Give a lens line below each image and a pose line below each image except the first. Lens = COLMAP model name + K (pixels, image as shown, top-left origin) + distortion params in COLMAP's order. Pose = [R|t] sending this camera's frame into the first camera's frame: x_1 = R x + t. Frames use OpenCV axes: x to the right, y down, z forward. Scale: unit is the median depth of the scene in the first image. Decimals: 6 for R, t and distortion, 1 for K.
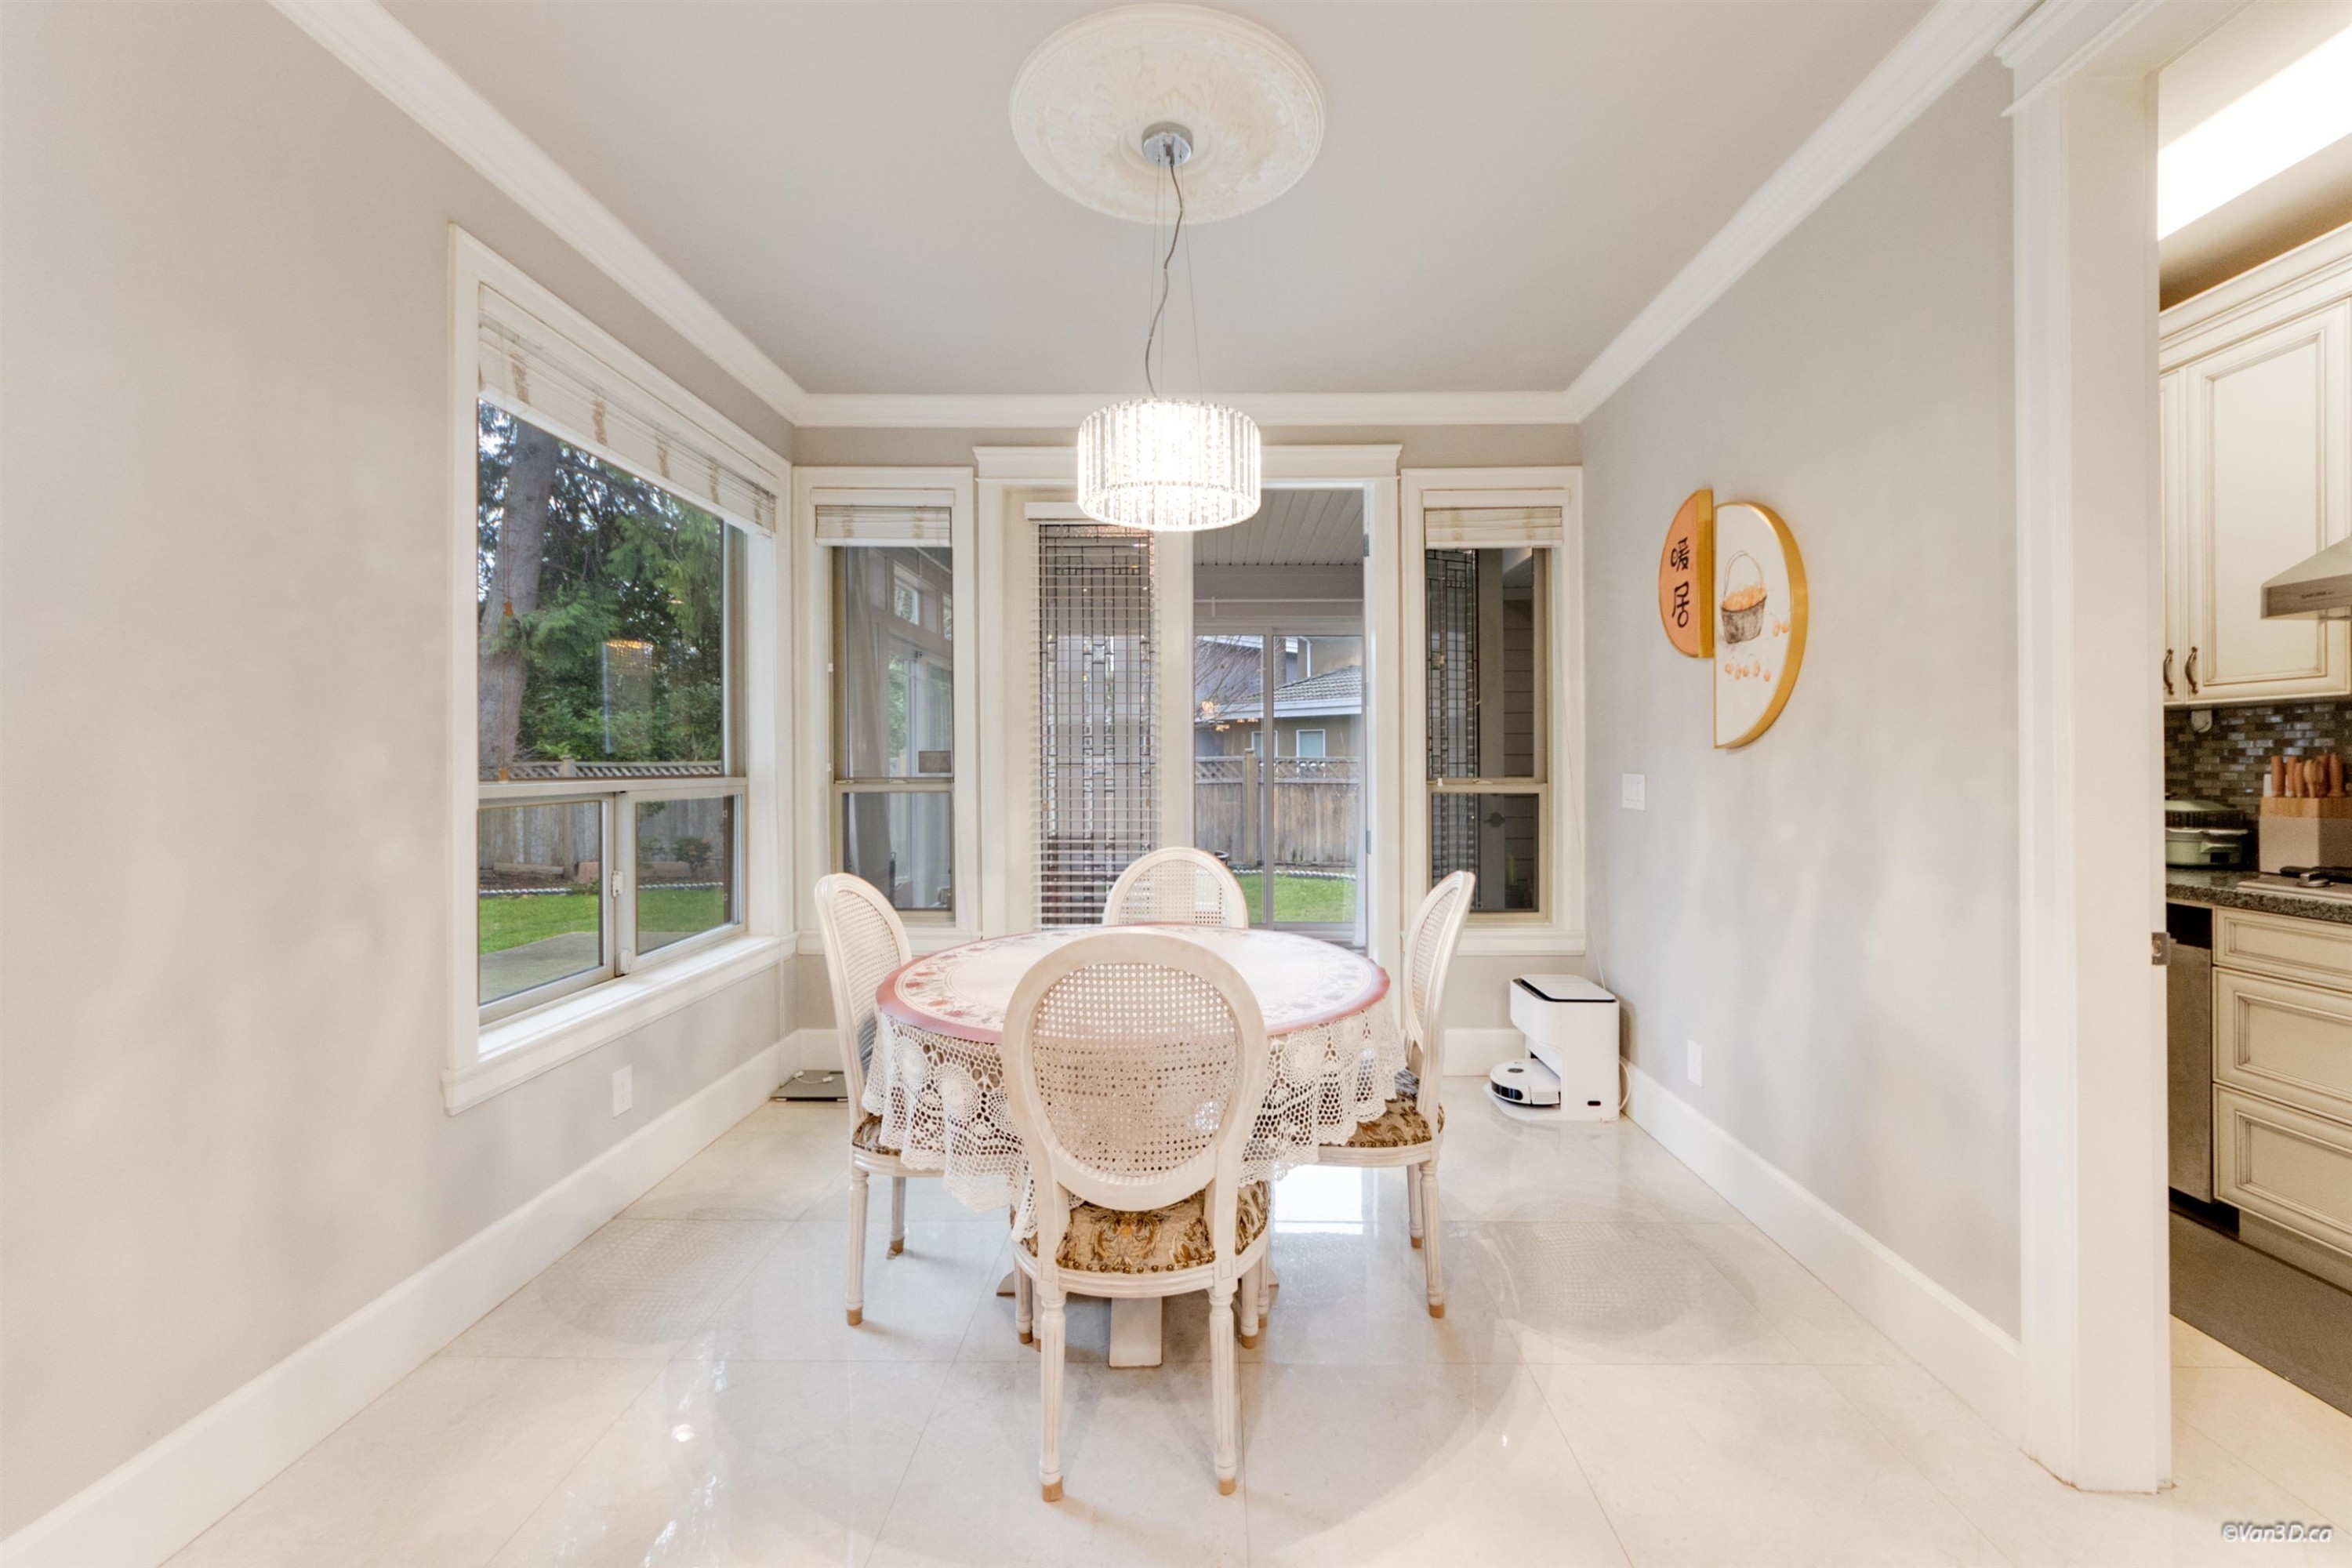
lens RADIAL K [[901.6, 0, 1212.8], [0, 901.6, 764.3], [0, 0, 1]] dist [0.000334, 0.000106]
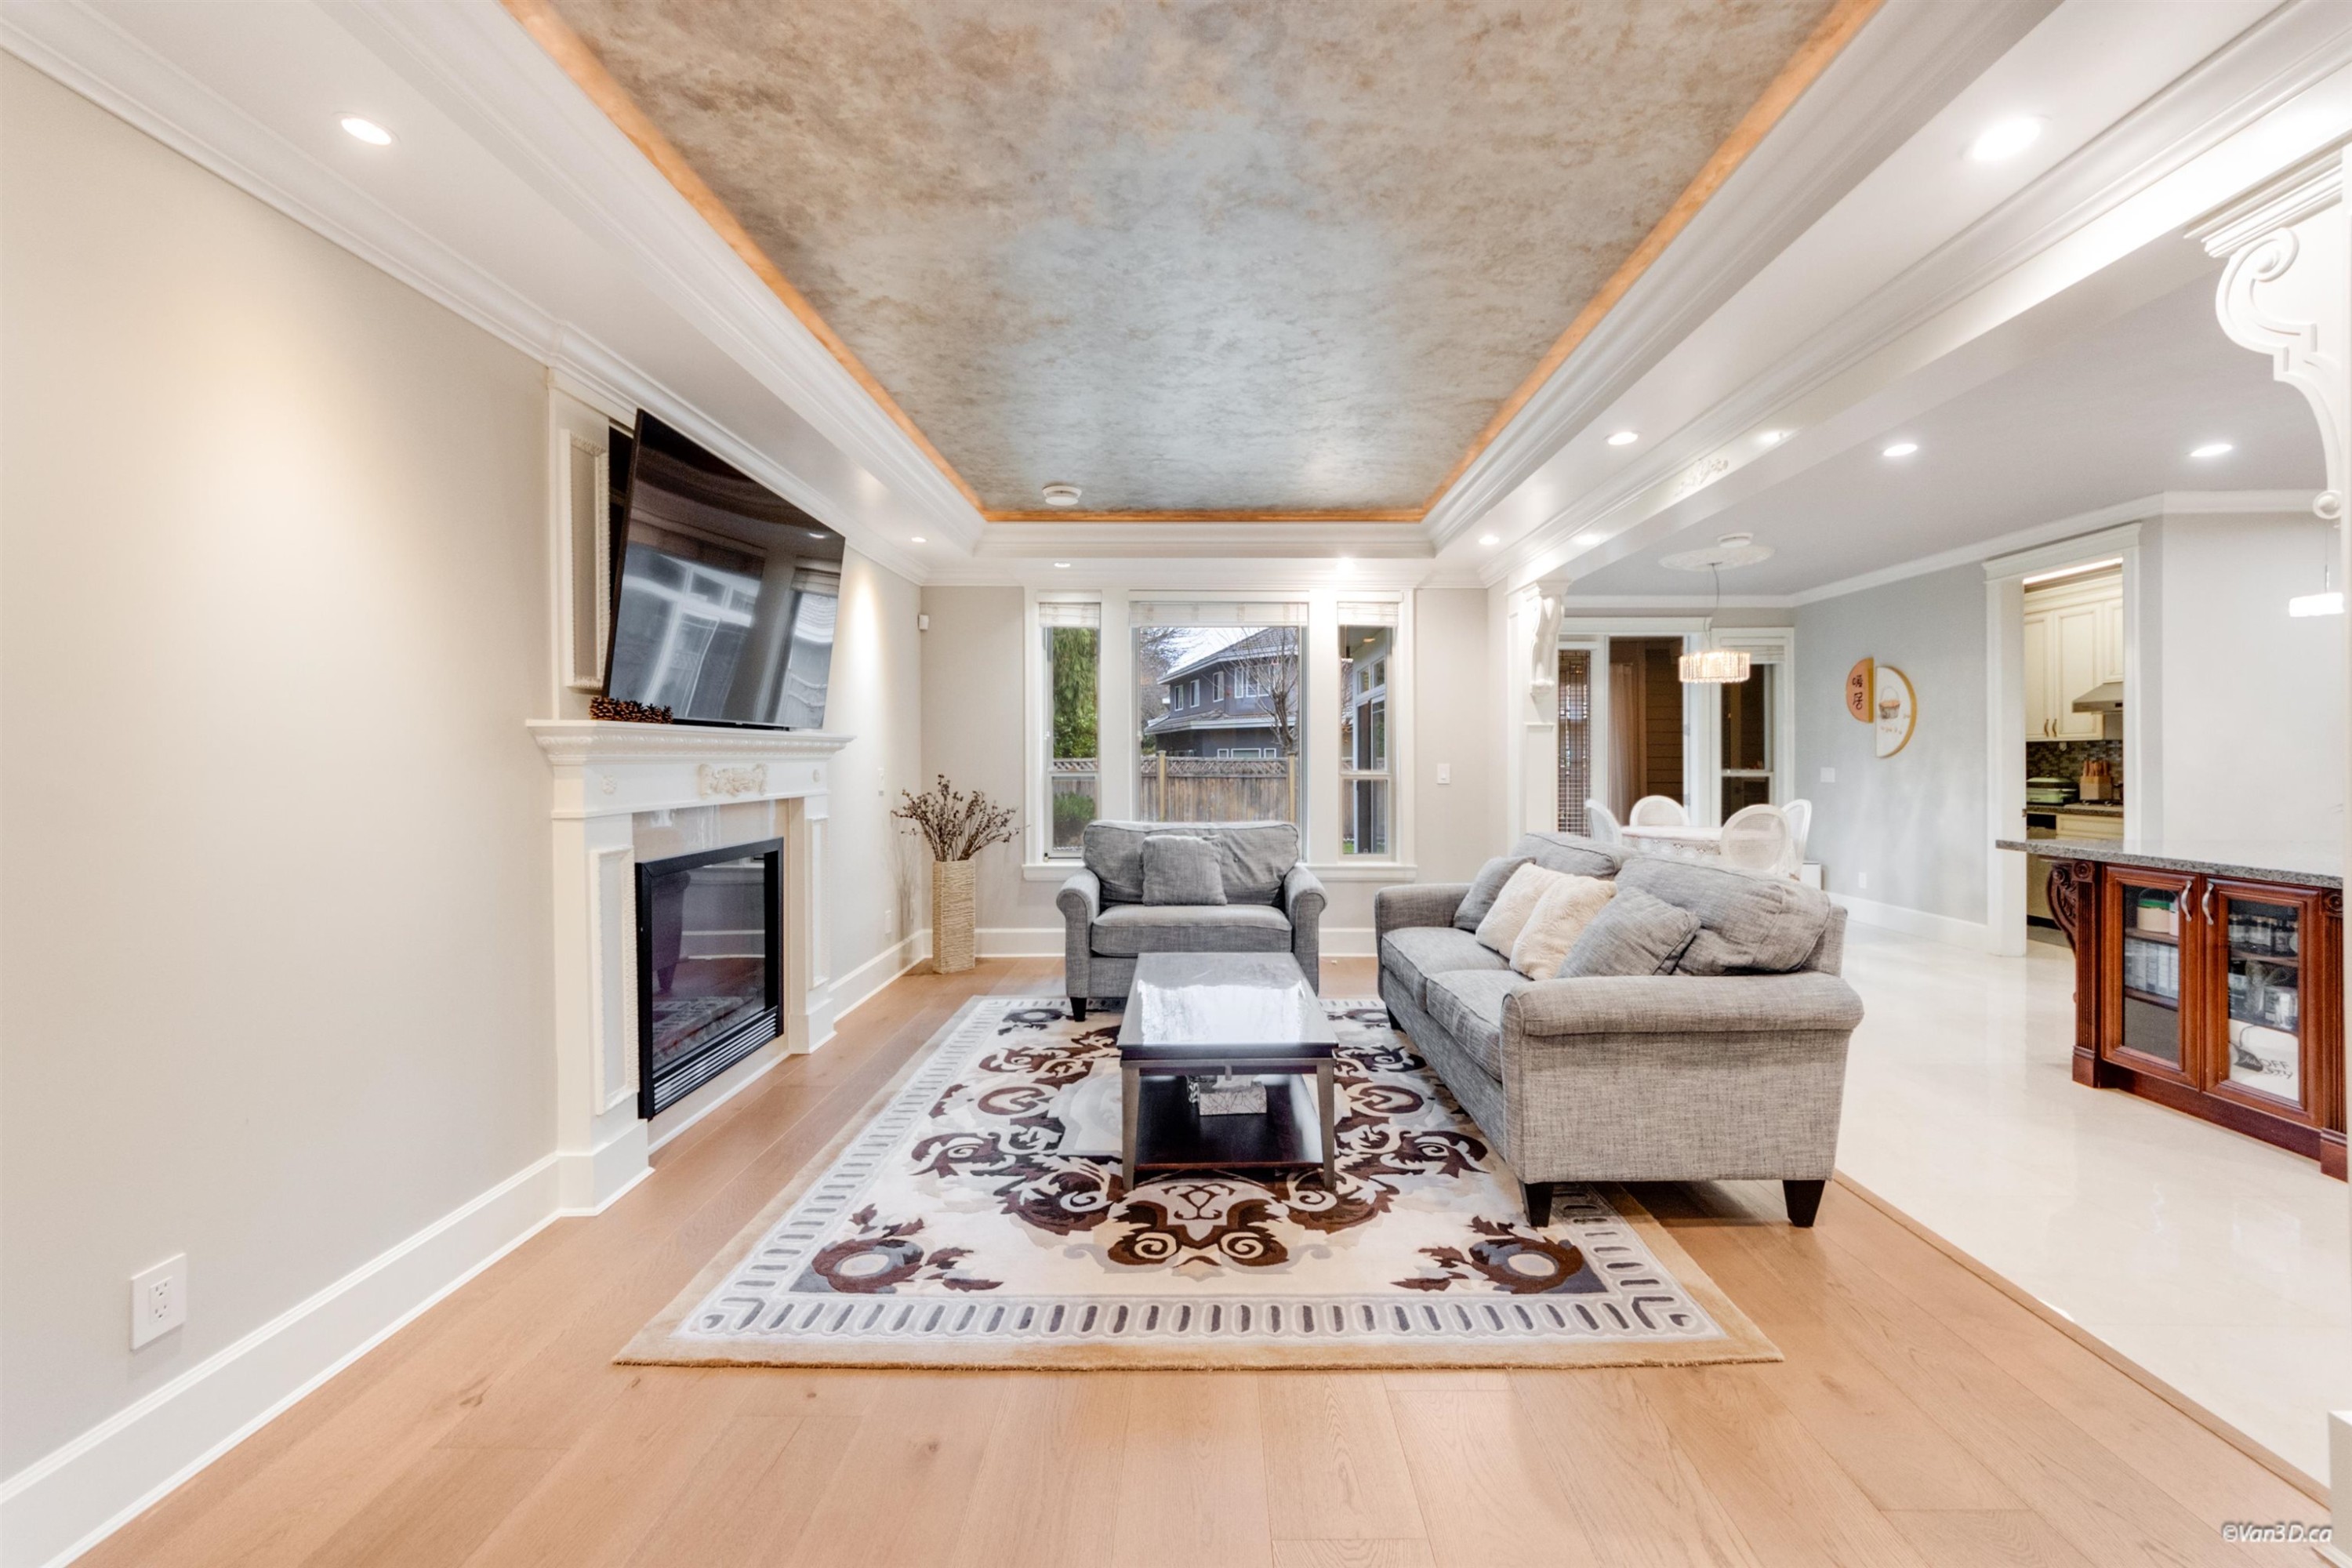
lens RADIAL K [[901.6, 0, 1212.8], [0, 901.6, 764.3], [0, 0, 1]] dist [0.000334, 0.000106]
pose [[0.999941, 0.001187, 0.010774, -1.422749], [-0.001209, 0.999997, 0.002051, -0.000527], [-0.010771, -0.002064, 0.999940, -1.633185]]
